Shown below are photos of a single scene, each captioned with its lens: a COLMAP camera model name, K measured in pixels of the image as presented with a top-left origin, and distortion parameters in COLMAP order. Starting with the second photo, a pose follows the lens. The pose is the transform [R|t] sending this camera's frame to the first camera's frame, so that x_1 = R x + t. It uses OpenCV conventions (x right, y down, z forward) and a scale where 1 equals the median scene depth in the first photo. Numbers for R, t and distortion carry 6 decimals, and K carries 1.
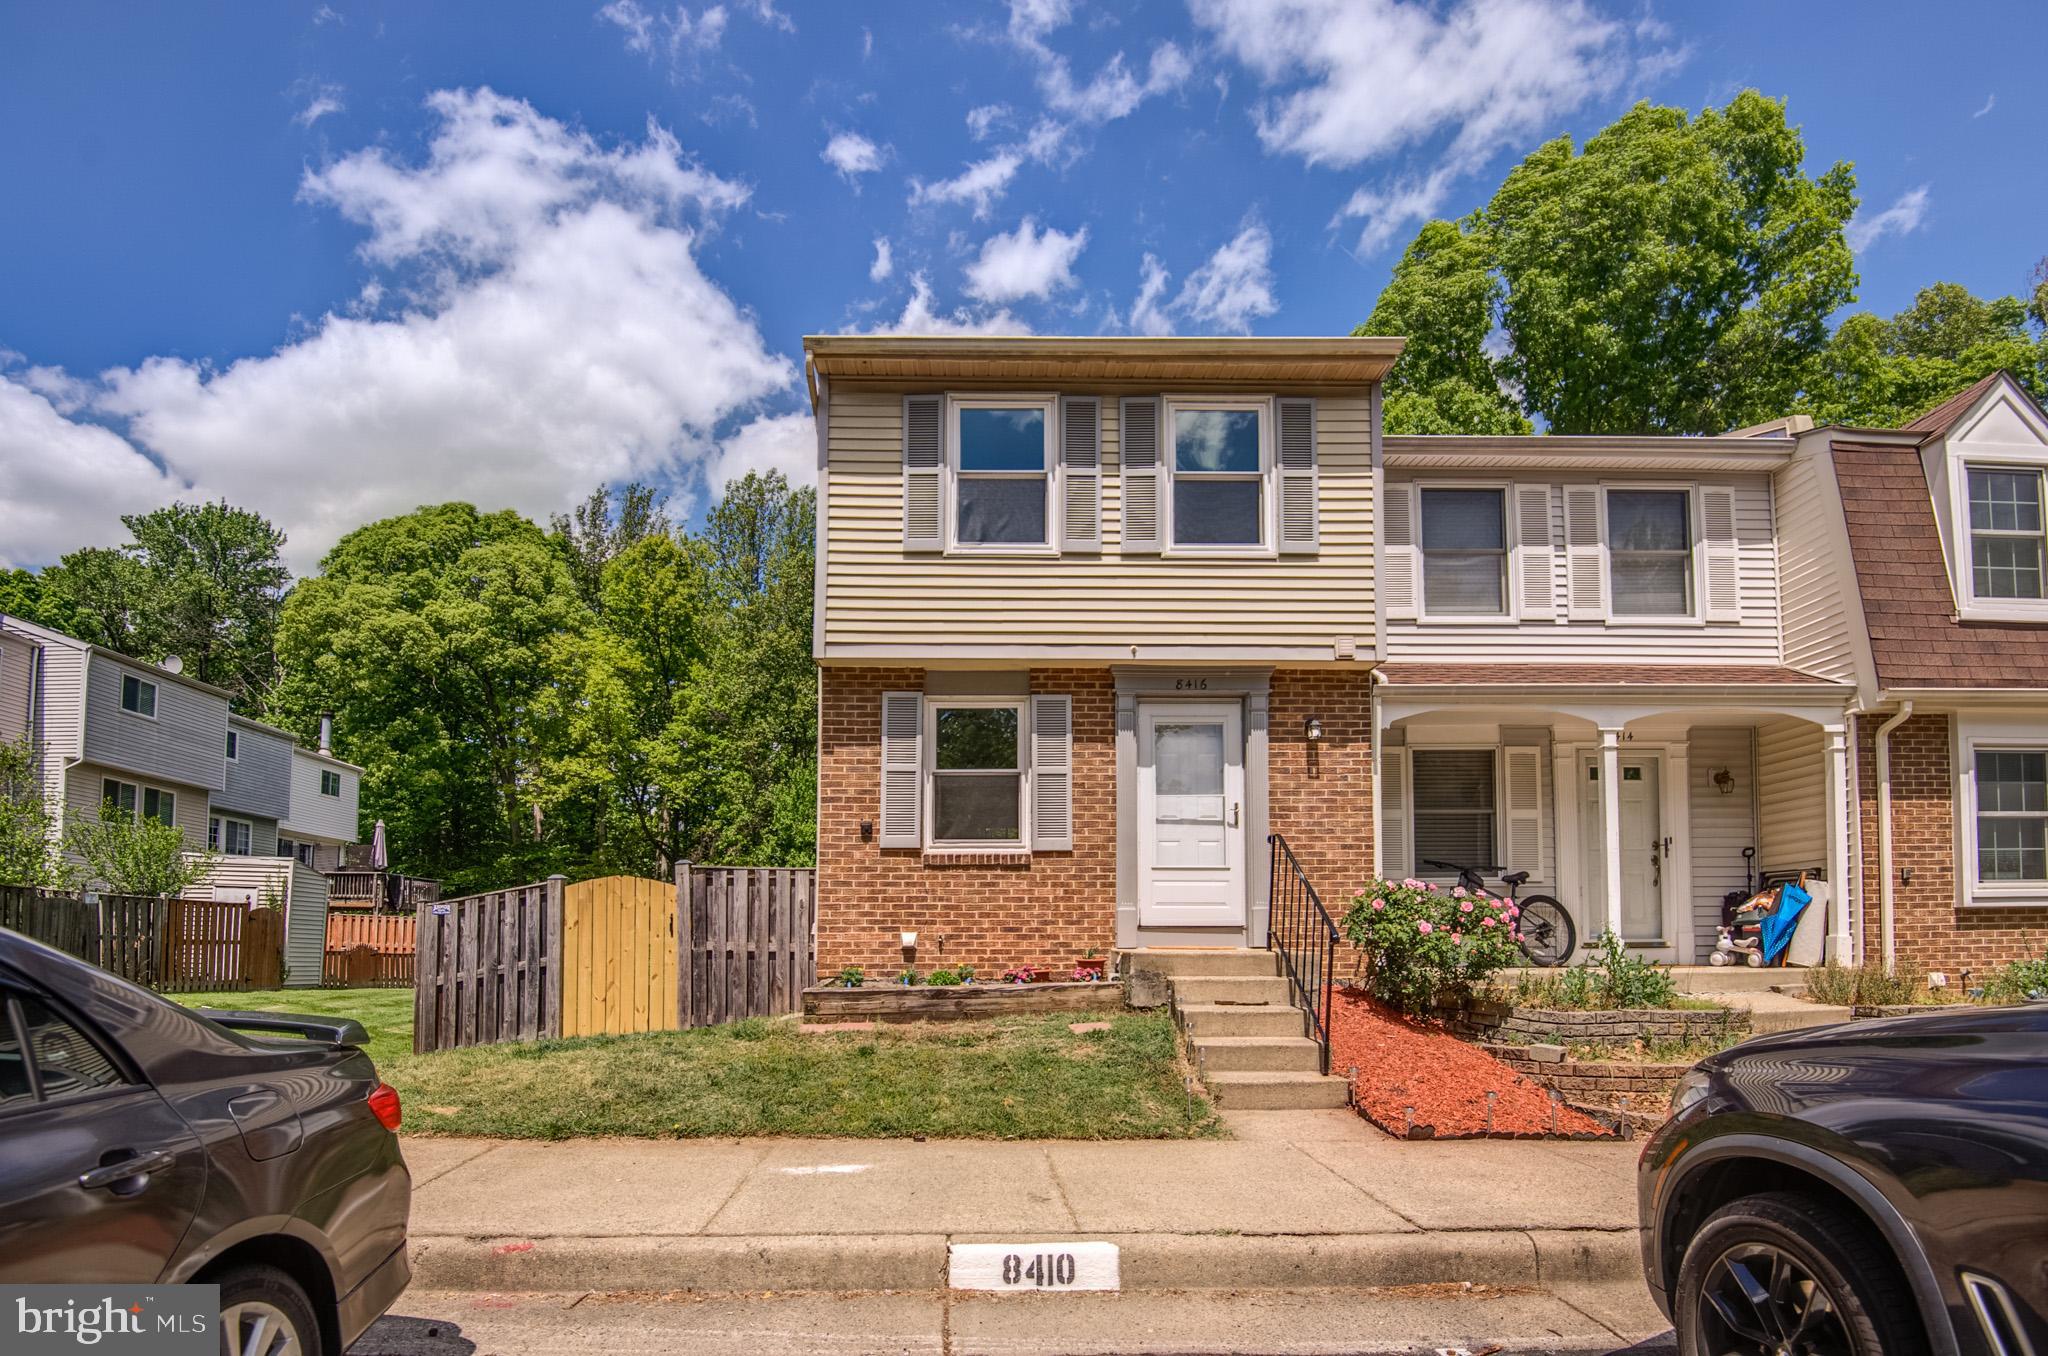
lens RADIAL K [[1052.7, 0, 1020.5], [0, 1052.7, 887.0], [0, 0, 1]] dist [-0.000781, 0.000308]
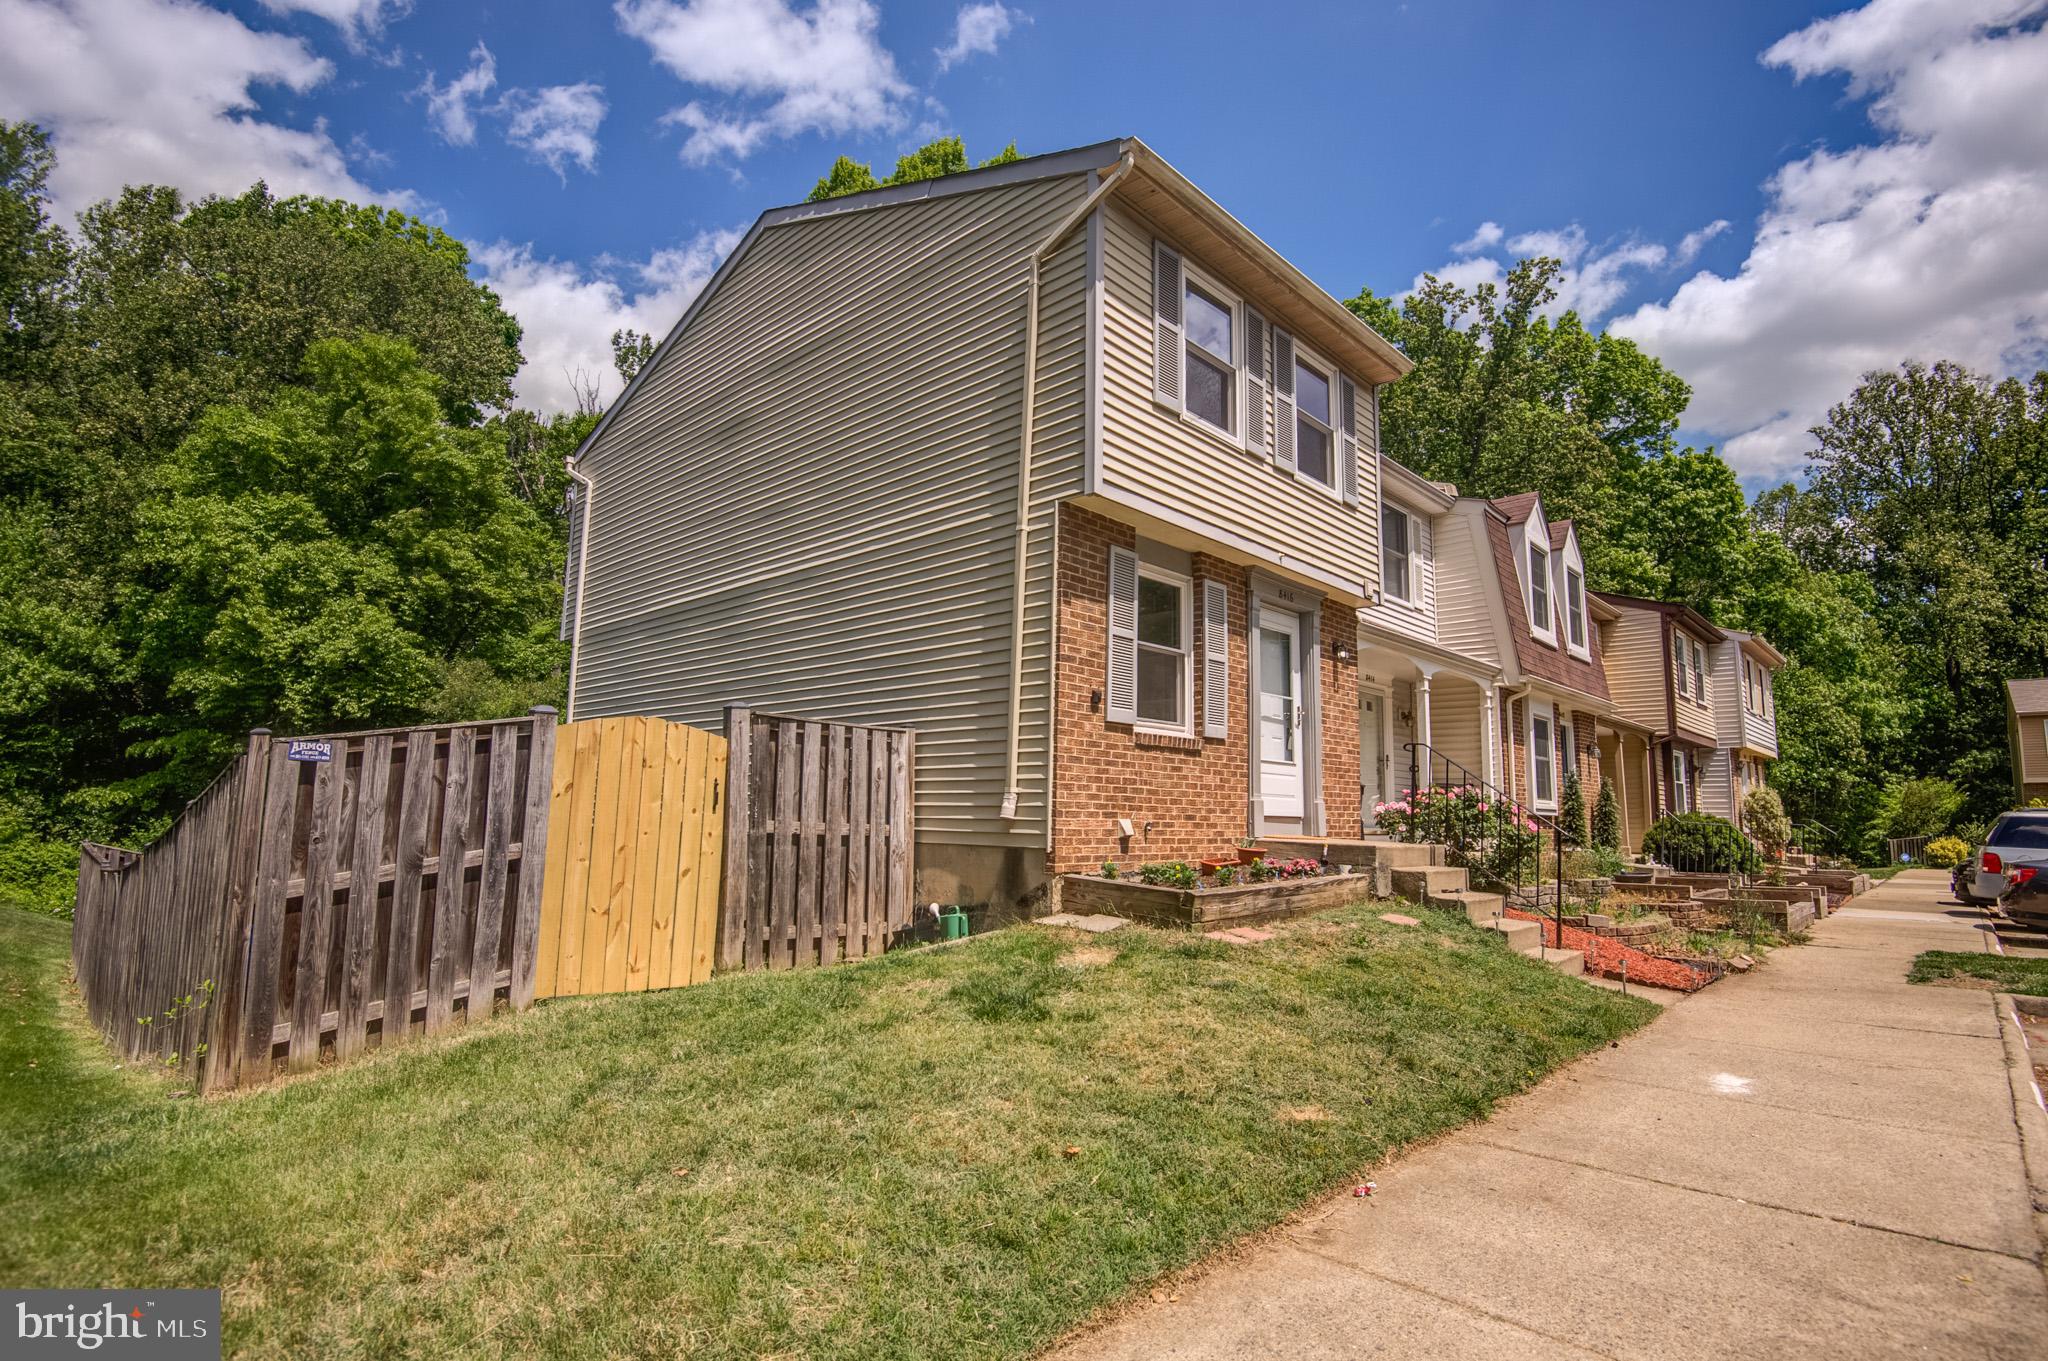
lens RADIAL K [[992.3, 0, 1024.0], [0, 992.3, 680.5], [0, 0, 1]] dist [-0.012245, -0.007666]
pose [[0.699238, 0.111391, 0.706157, -0.751298], [-0.064801, 0.993596, -0.092567, 0.009855], [-0.711946, 0.018966, 0.701978, 0.464438]]
